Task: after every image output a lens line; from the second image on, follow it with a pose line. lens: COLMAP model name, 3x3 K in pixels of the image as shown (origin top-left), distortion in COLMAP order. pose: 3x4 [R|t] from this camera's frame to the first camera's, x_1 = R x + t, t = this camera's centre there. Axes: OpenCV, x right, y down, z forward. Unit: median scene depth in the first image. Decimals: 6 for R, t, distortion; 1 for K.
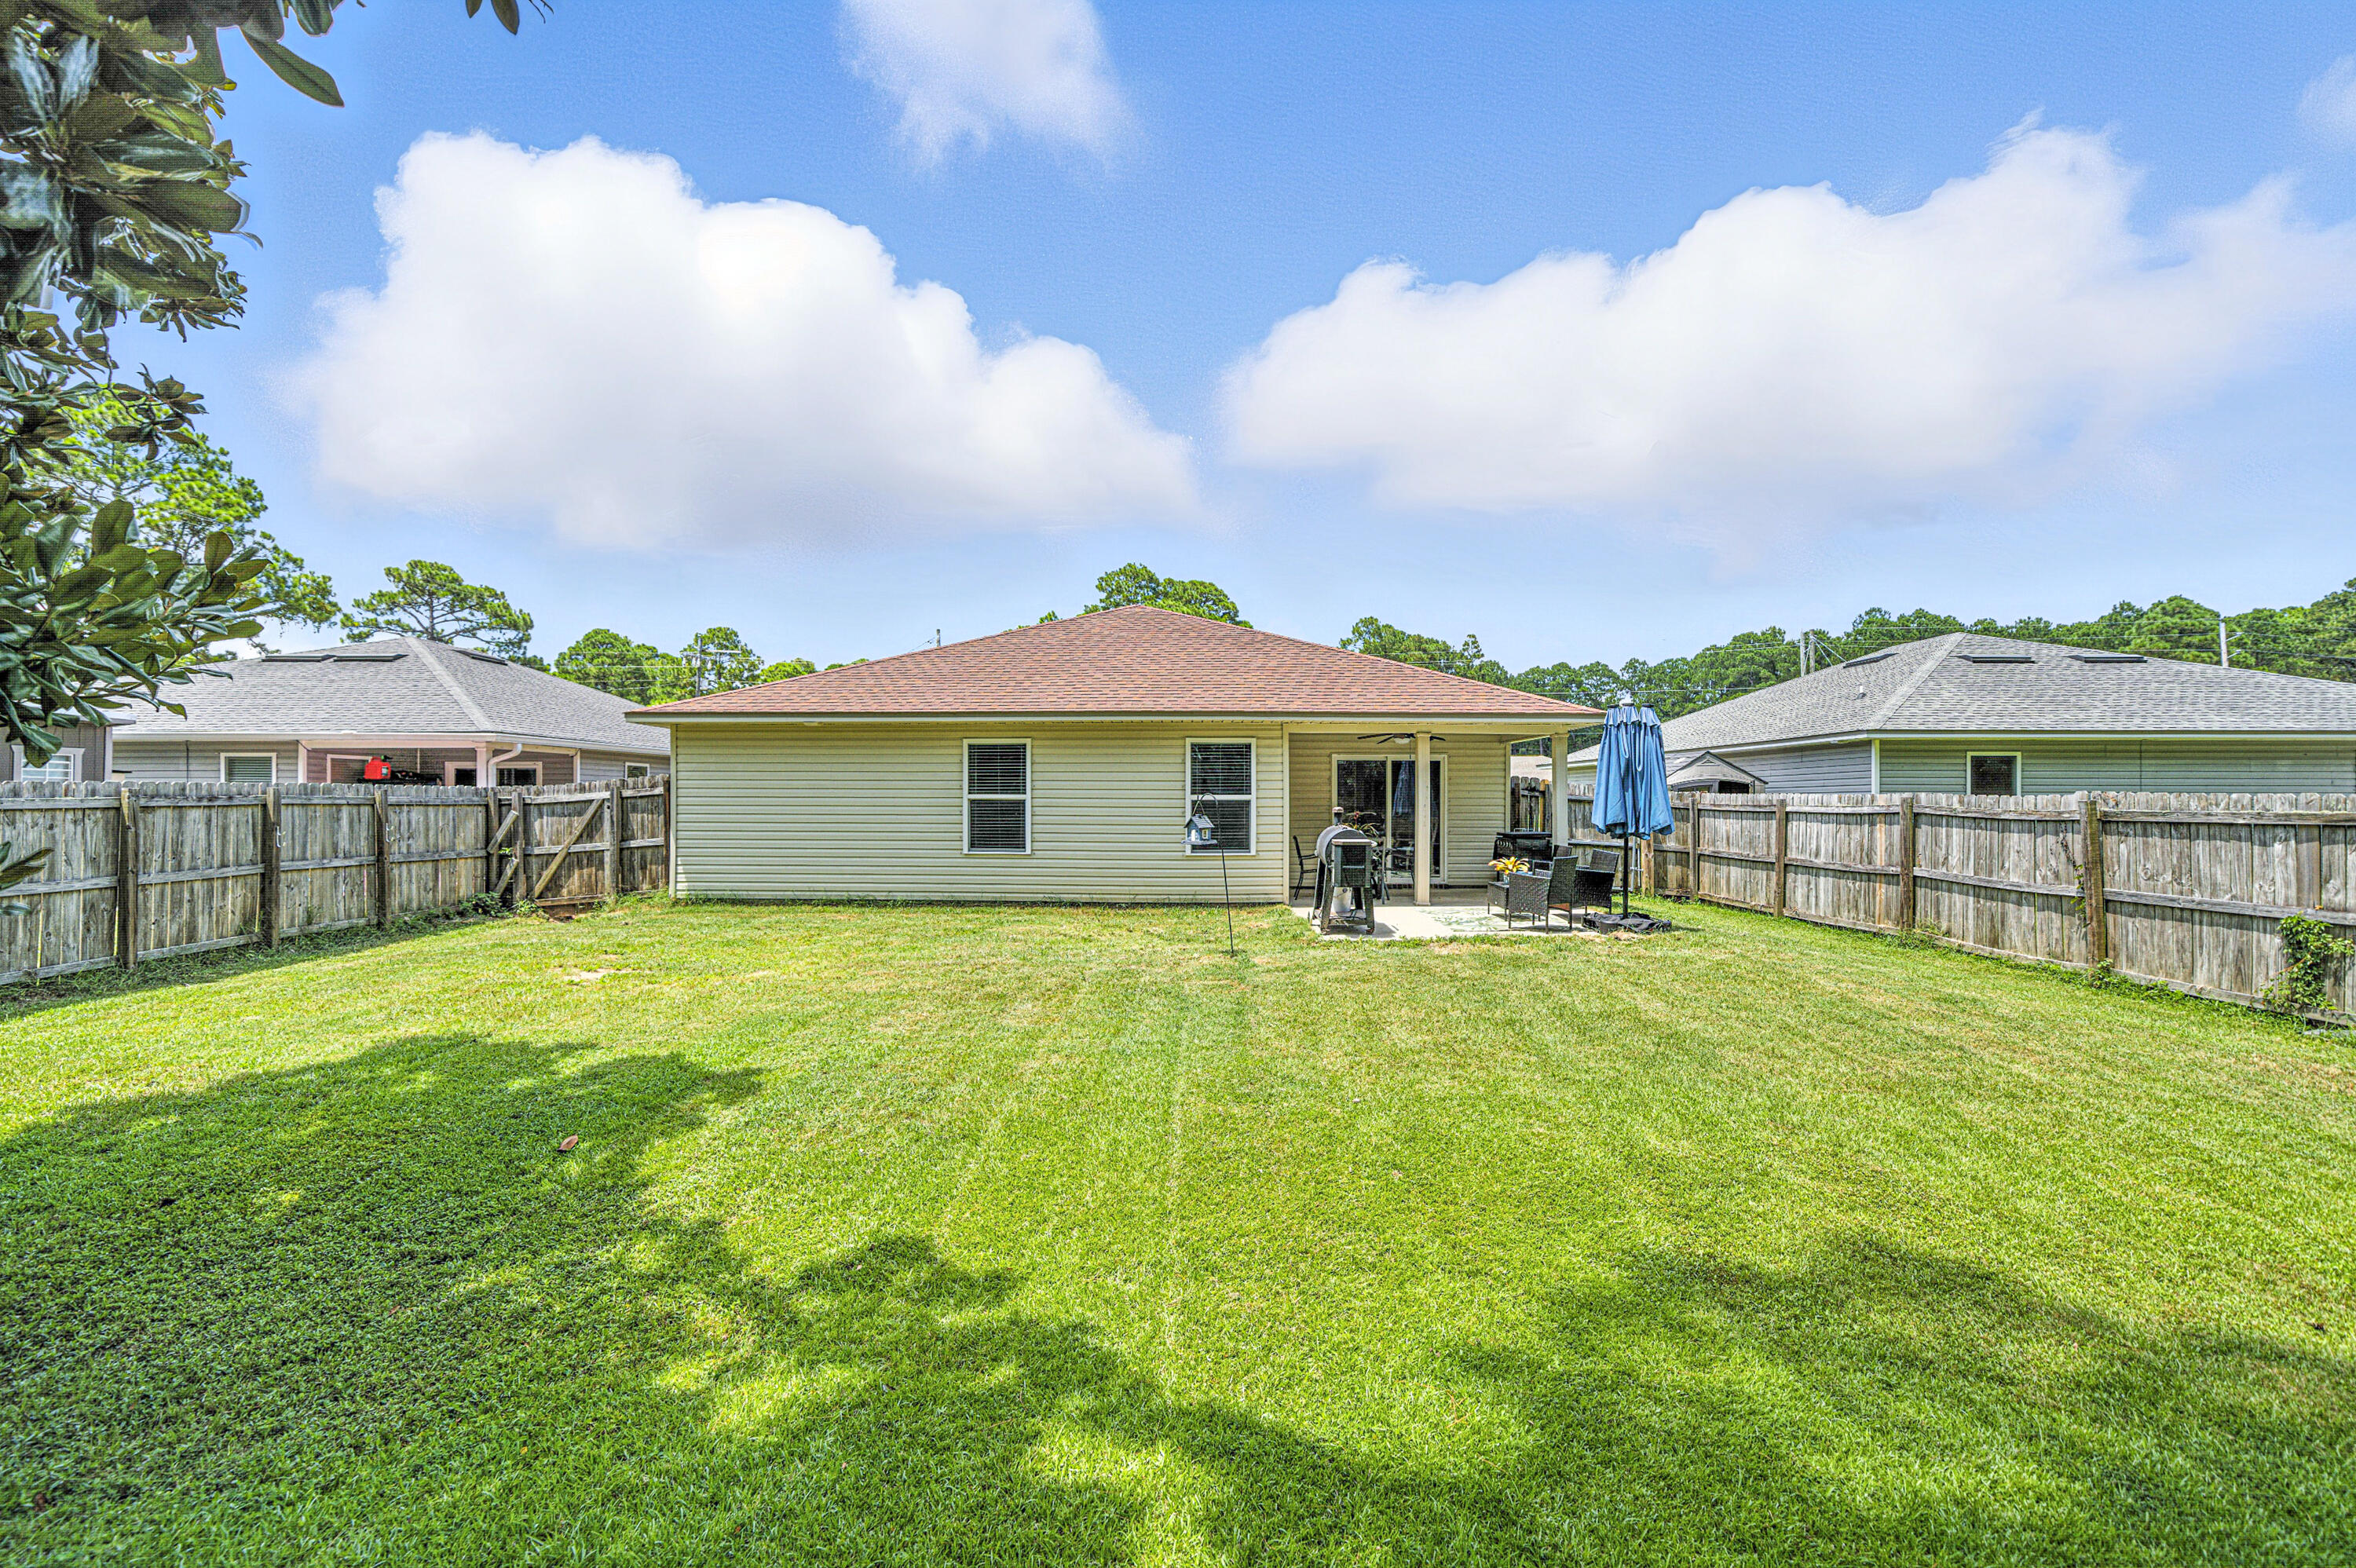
lens RADIAL K [[1128.9, 0, 1186.4], [0, 1128.9, 794.9], [0, 0, 1]] dist [-0.006401, 0.008539]
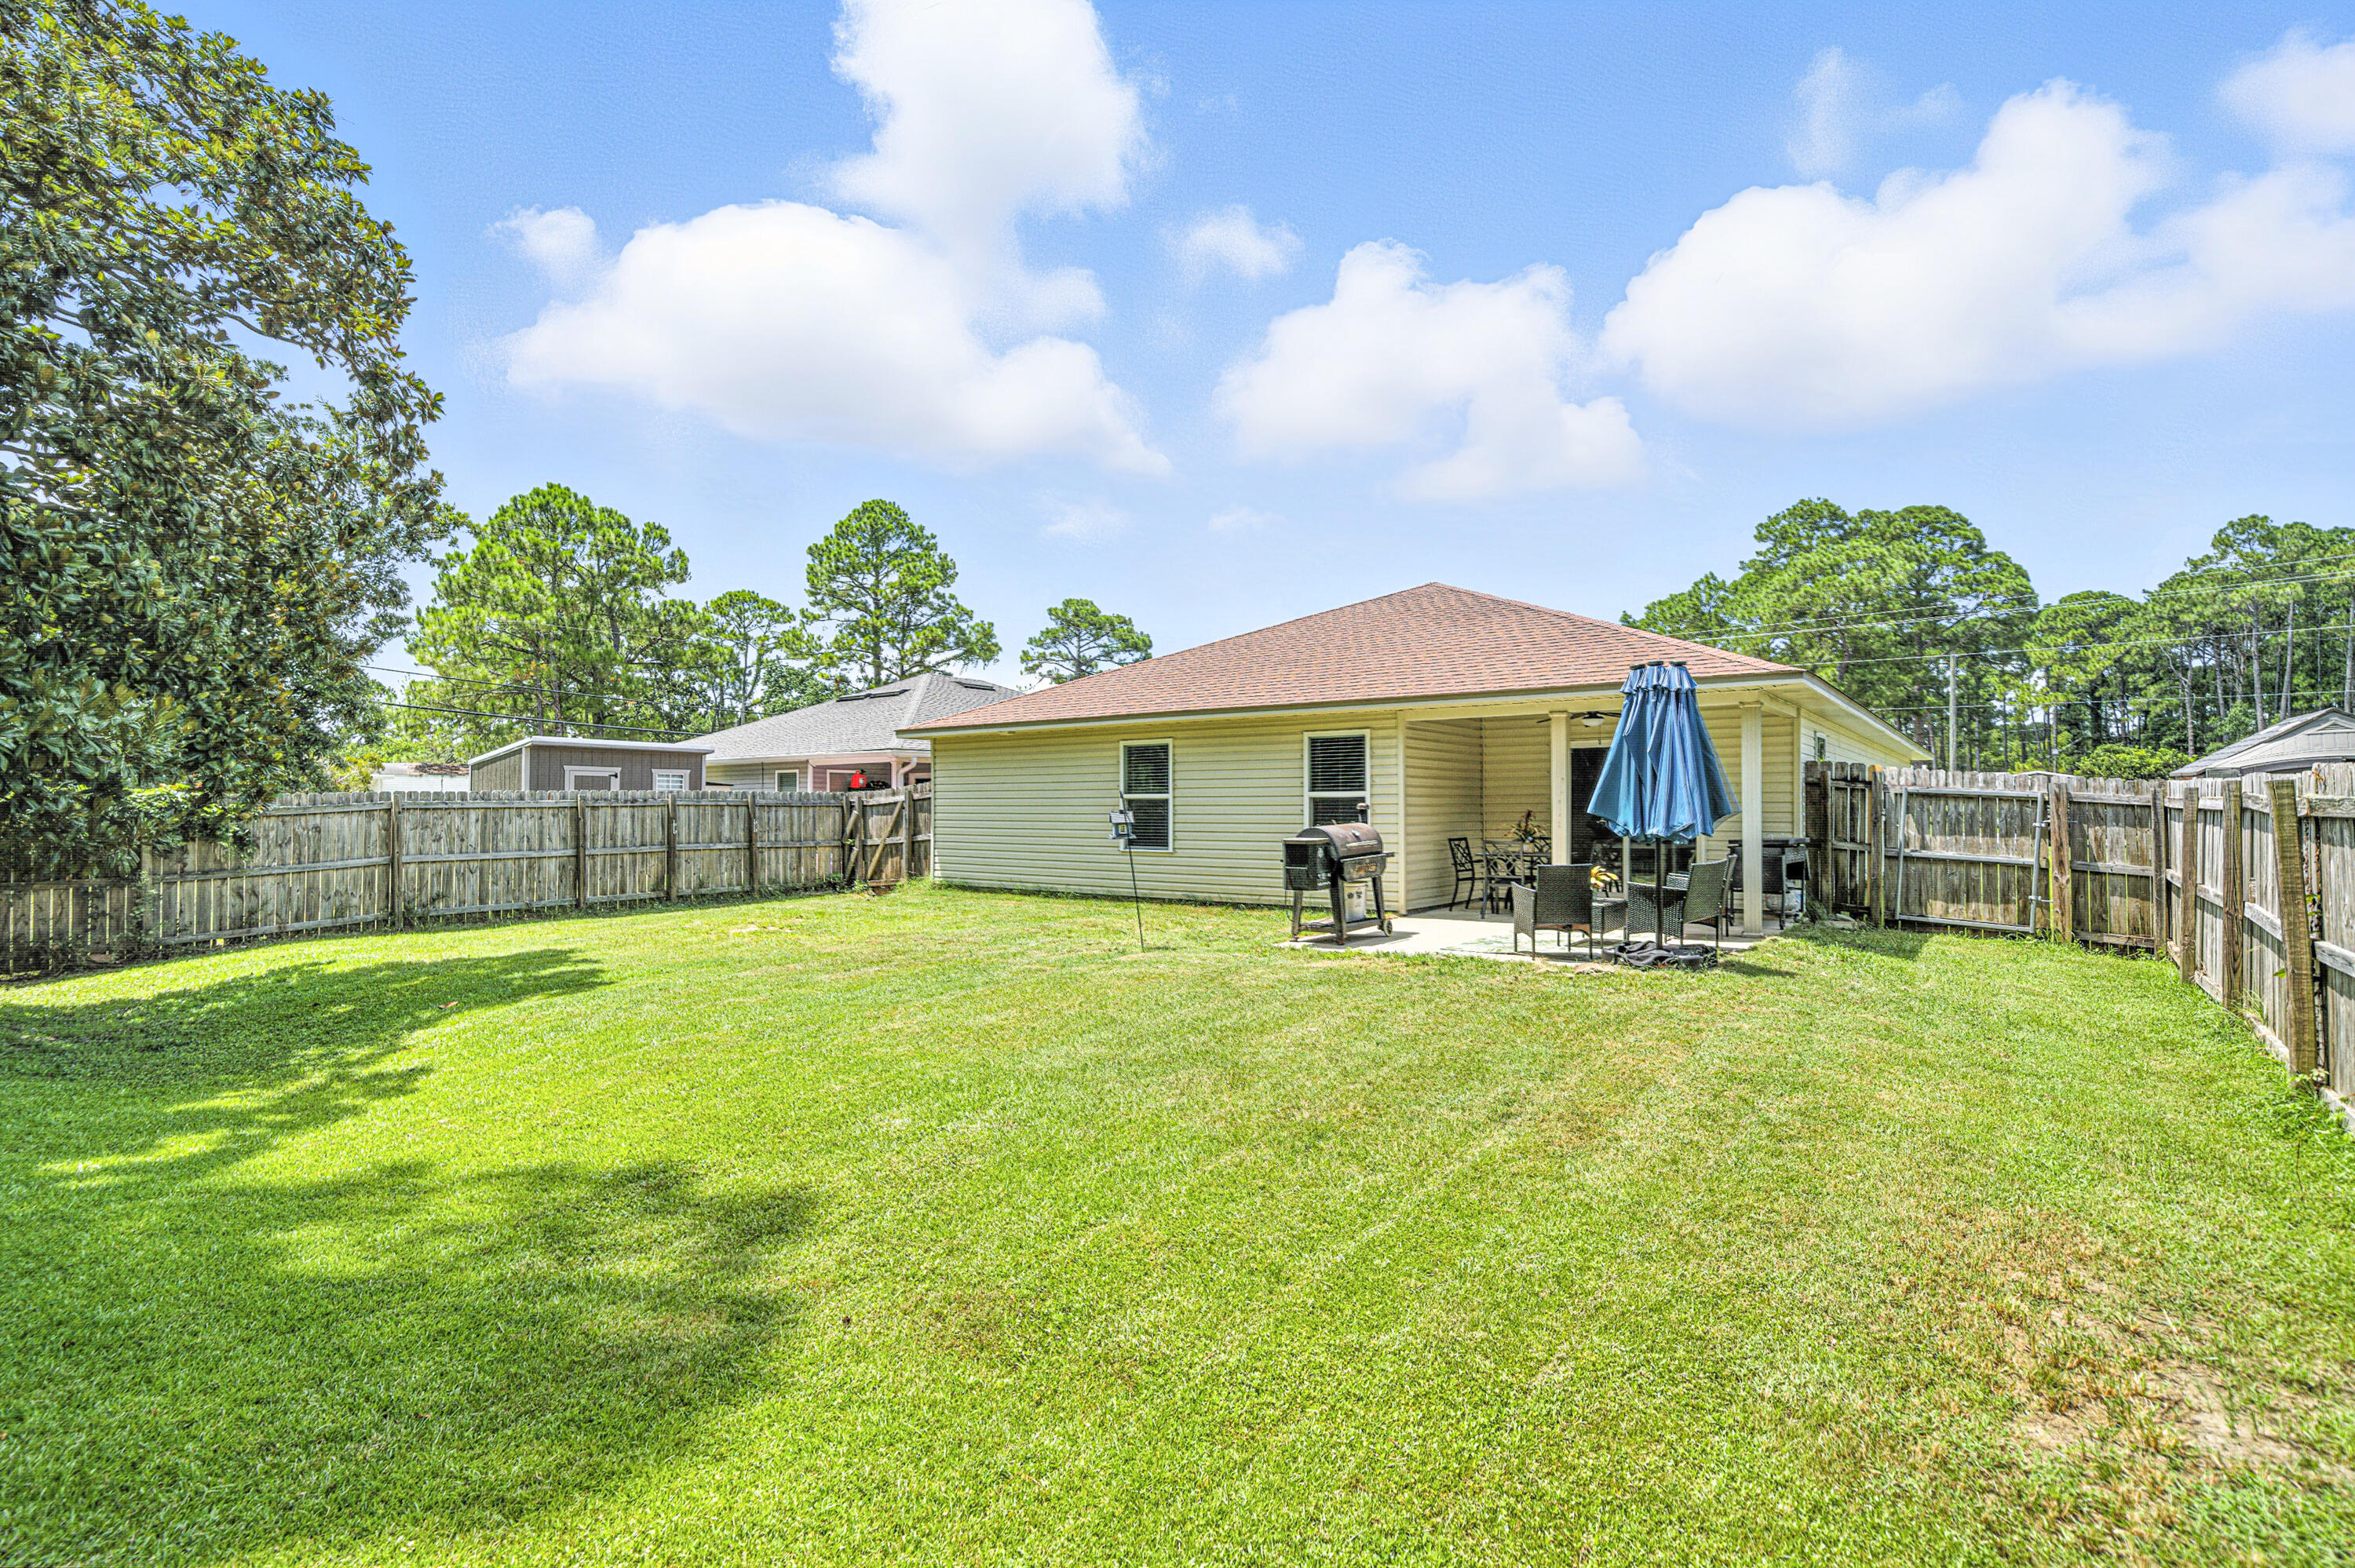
lens RADIAL K [[1314.6, 0, 1174.3], [0, 1314.6, 789.2], [0, 0, 1]] dist [-0.032396, 0.003837]
pose [[0.750530, -0.011802, -0.660731, 0.662611], [0.006564, 0.999924, -0.010404, 0.007961], [0.660803, 0.003472, 0.750551, 0.114363]]
